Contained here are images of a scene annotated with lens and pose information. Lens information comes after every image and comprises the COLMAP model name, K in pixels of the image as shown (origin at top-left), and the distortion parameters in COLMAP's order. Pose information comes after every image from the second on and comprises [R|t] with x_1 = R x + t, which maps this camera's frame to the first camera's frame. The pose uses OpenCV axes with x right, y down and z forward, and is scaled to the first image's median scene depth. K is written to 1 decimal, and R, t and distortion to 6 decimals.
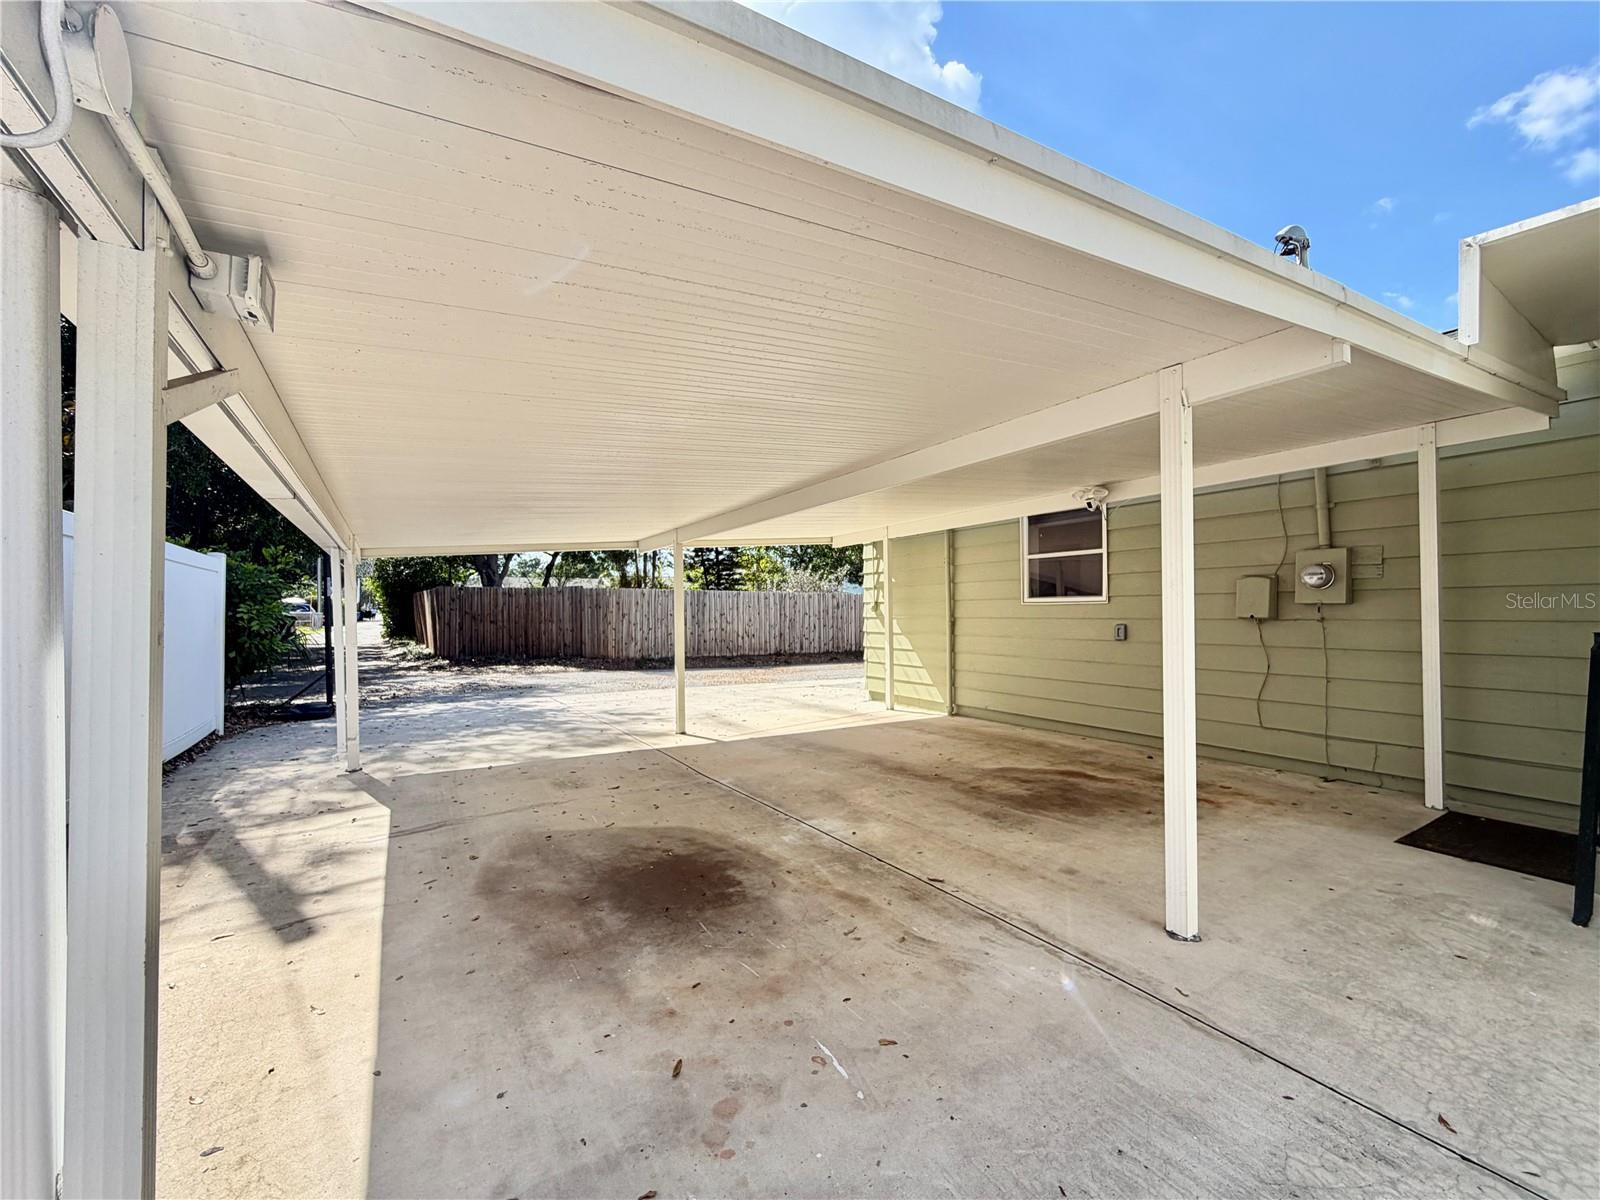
lens RADIAL K [[638.7, 0, 793.7], [0, 638.7, 604.9], [0, 0, 1]] dist [-0.000105, 0.000293]
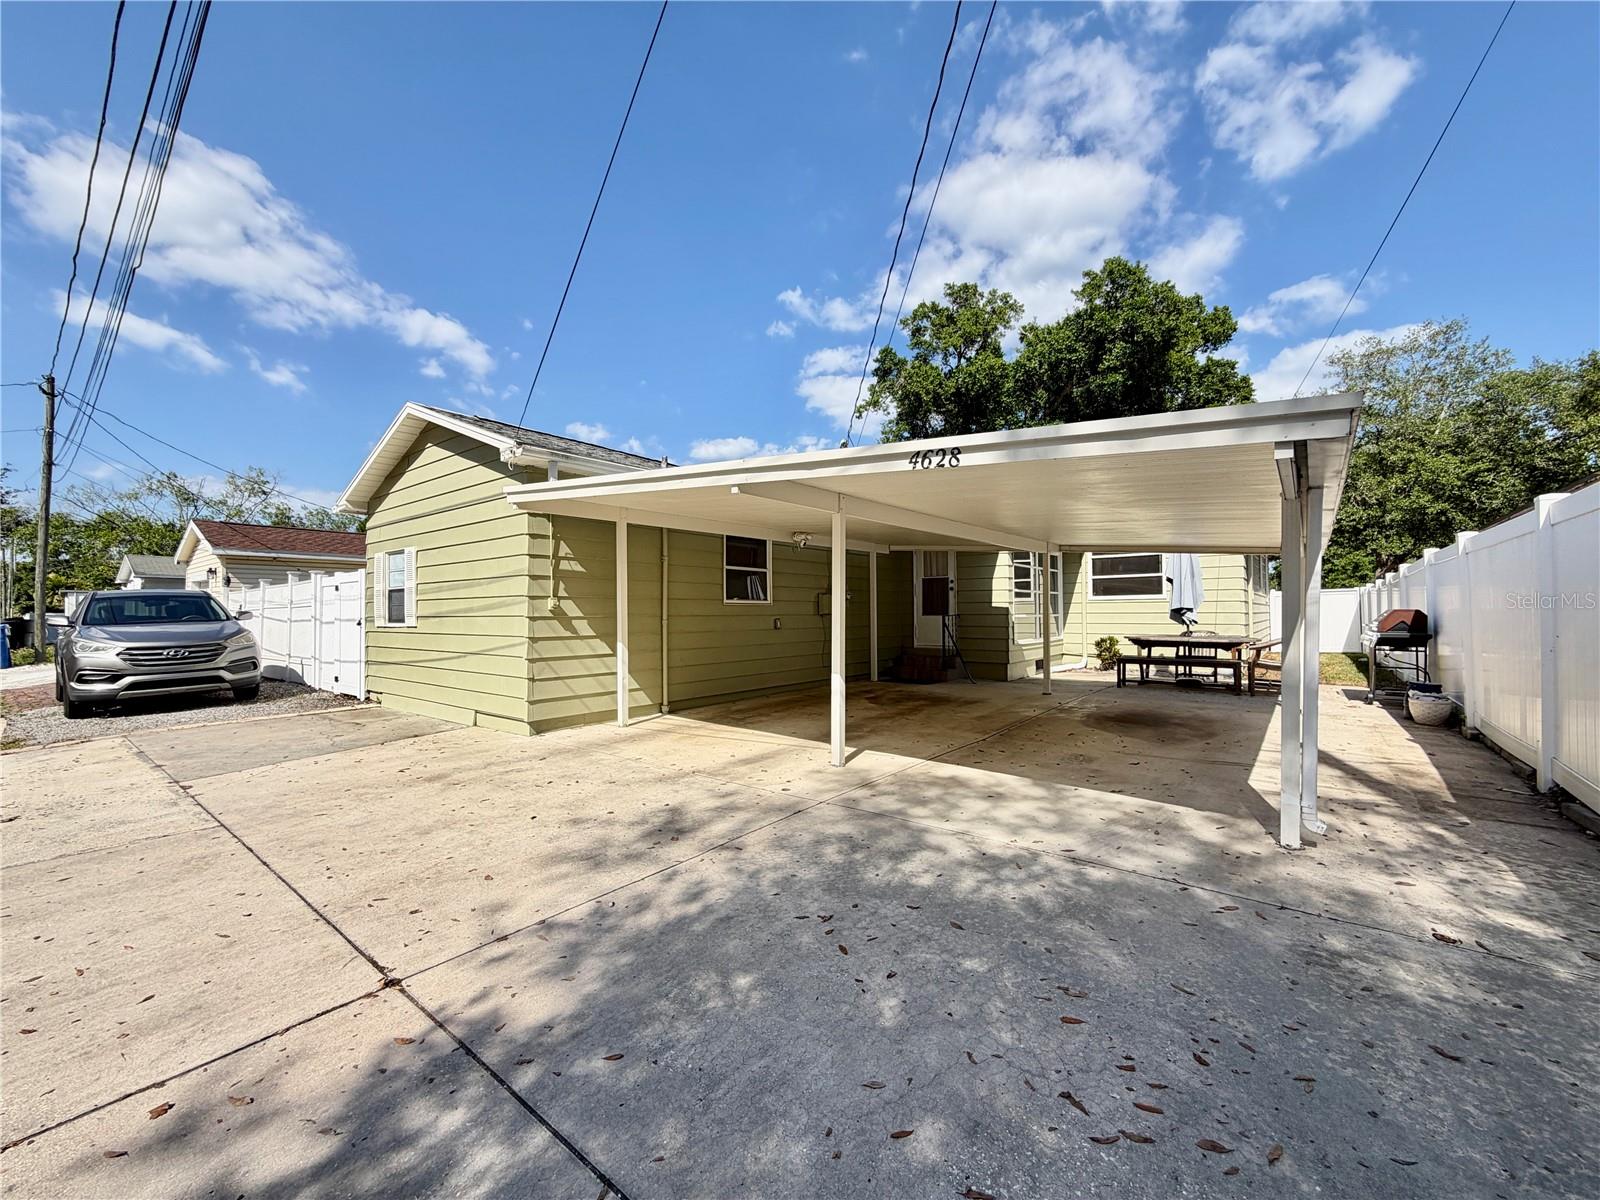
lens RADIAL K [[638.7, 0, 799.8], [0, 638.7, 603.6], [0, 0, 1]] dist [-0.000105, 0.000293]
pose [[-0.339860, 0.023950, 0.940171, -0.374402], [-0.000534, 0.999671, -0.025658, 0.012991], [-0.940476, -0.009223, -0.339735, 0.558230]]
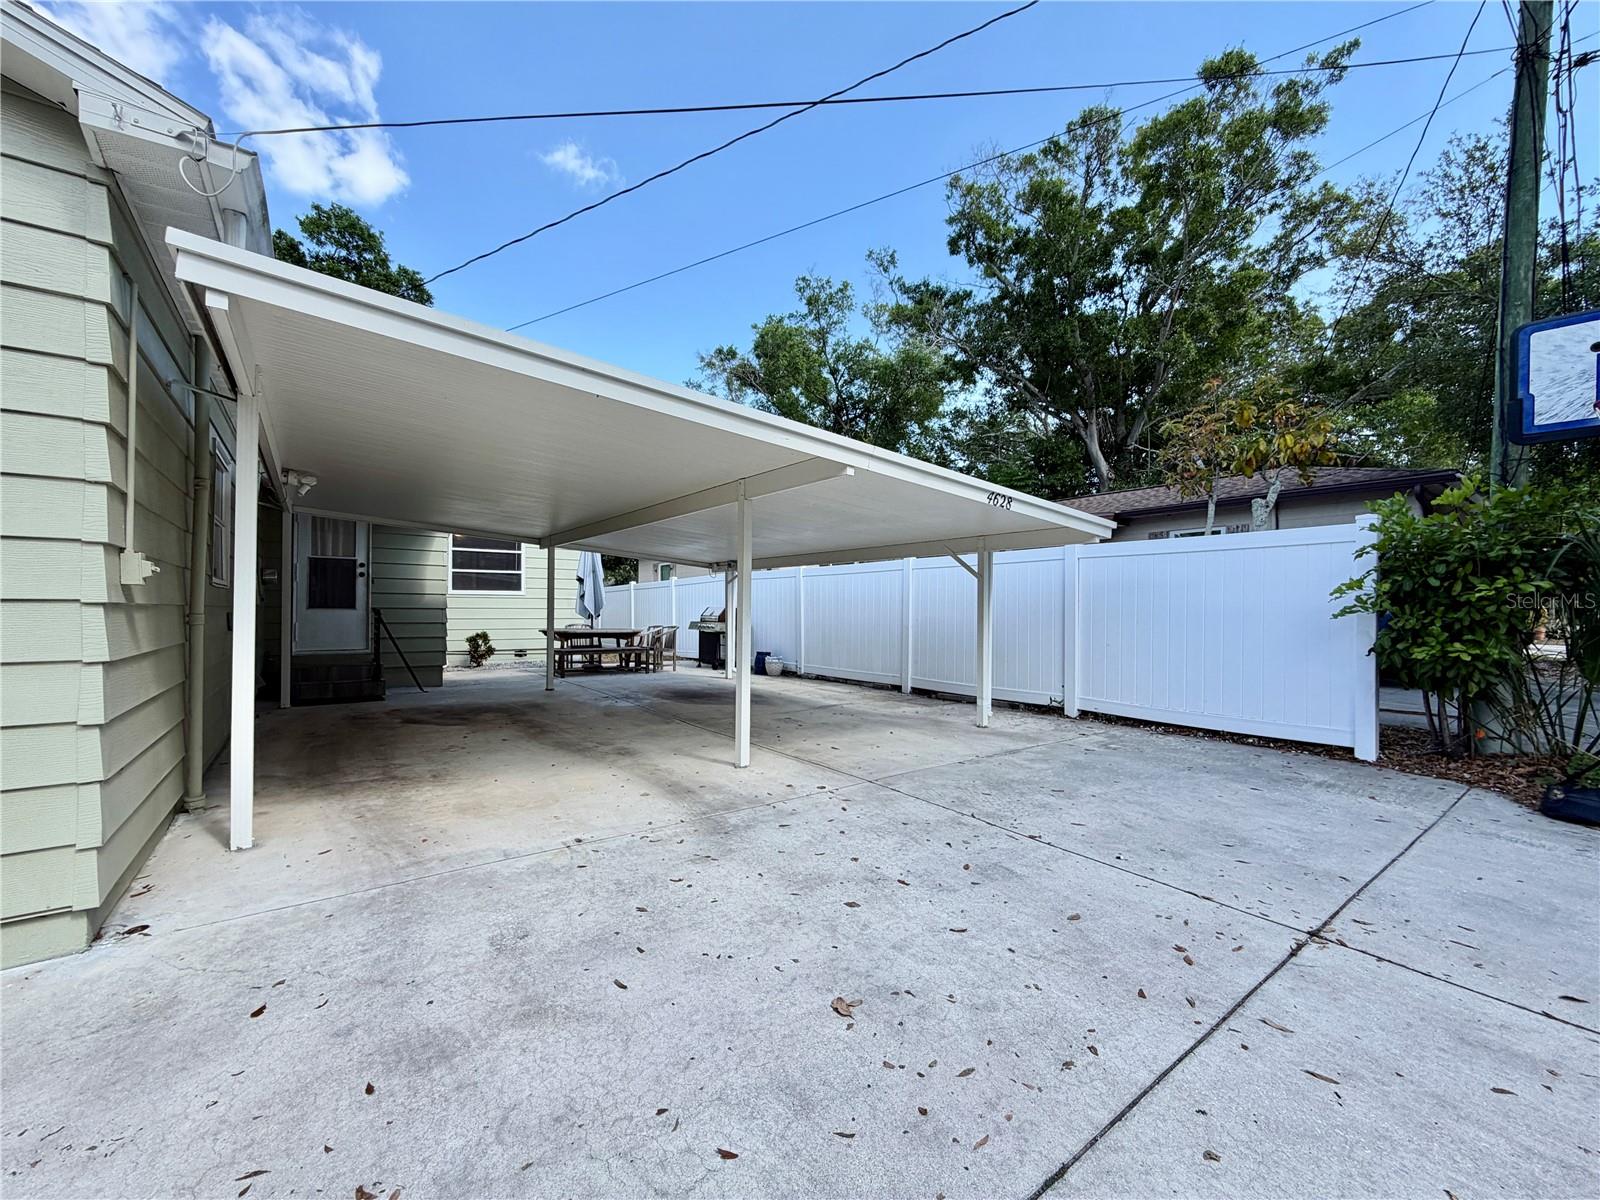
lens RADIAL K [[638.7, 0, 796.0], [0, 638.7, 602.2], [0, 0, 1]] dist [-0.000105, 0.000293]
pose [[-0.996254, 0.003943, -0.086386, -0.075231], [0.005598, 0.999805, -0.018921, 0.014028], [0.086295, -0.019334, -0.996082, 0.736857]]
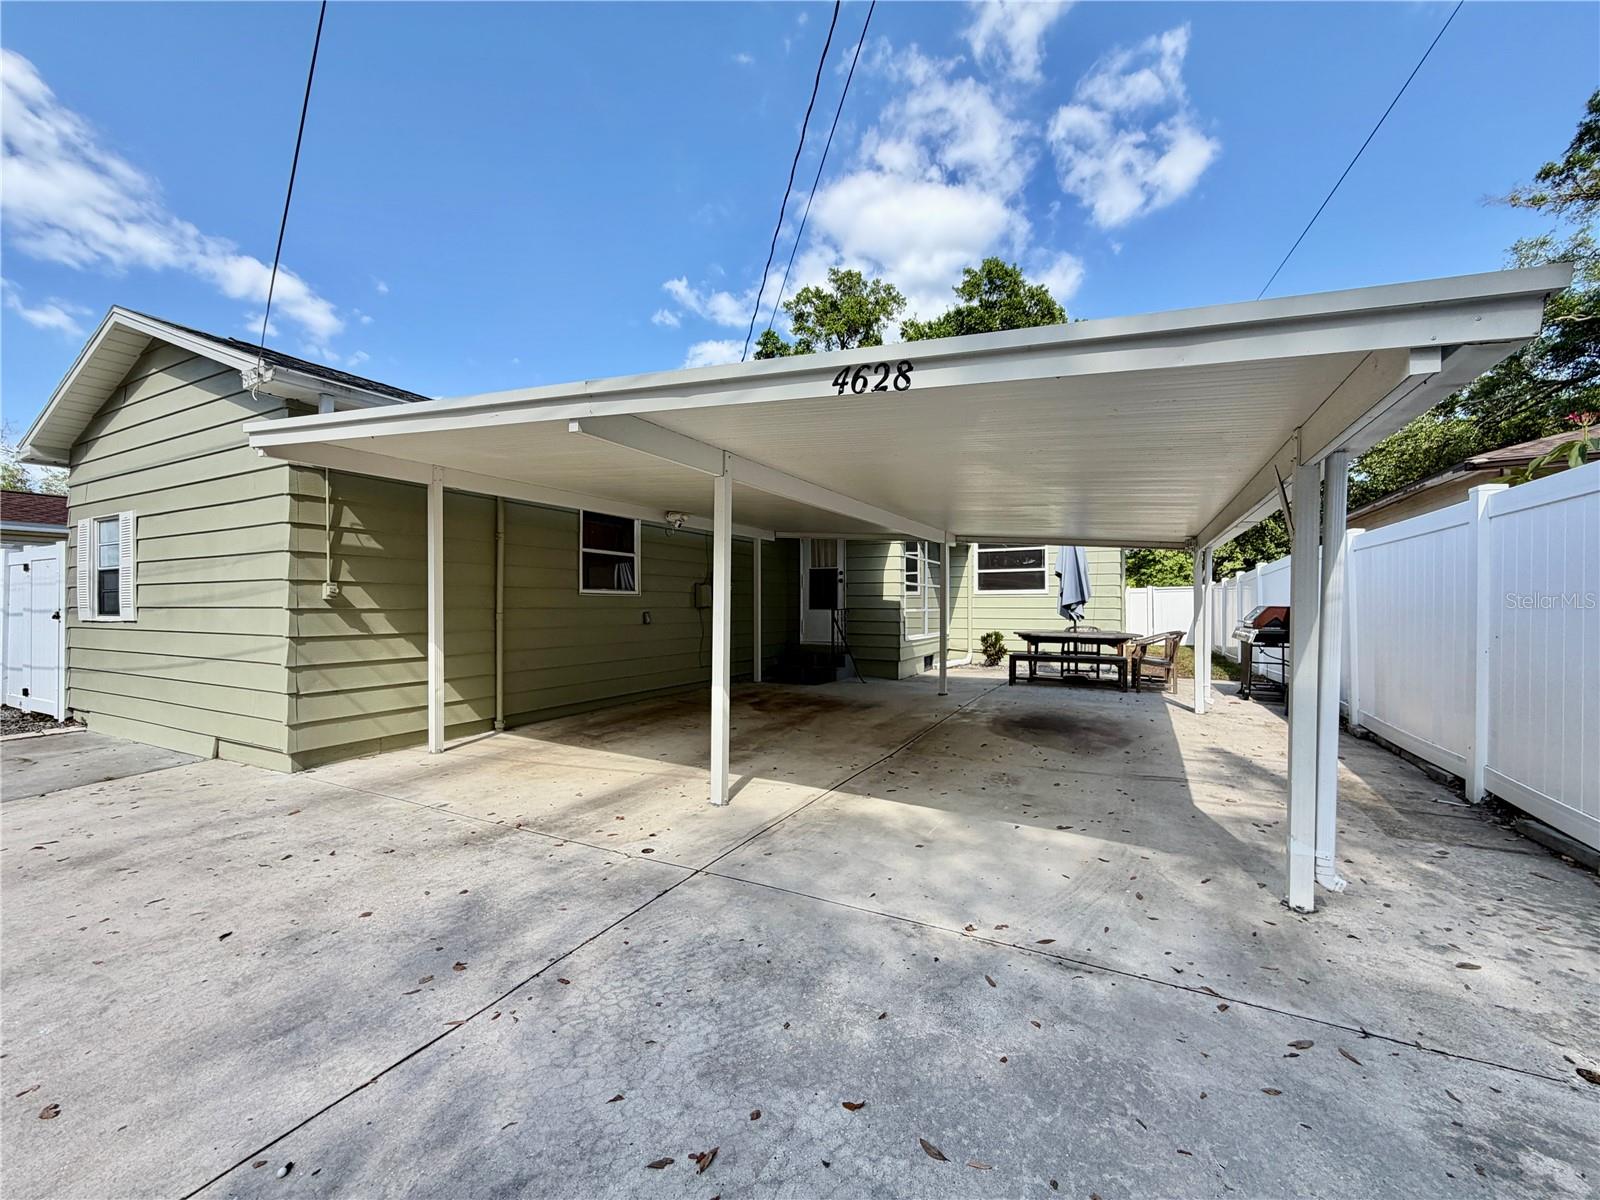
lens RADIAL K [[638.7, 0, 802.9], [0, 638.7, 559.8], [0, 0, 1]] dist [-0.000105, 0.000293]
pose [[-0.511589, 0.069652, 0.856403, -0.313094], [-0.004437, 0.996482, -0.083695, 0.012219], [-0.859219, -0.046617, -0.509480, 0.533081]]
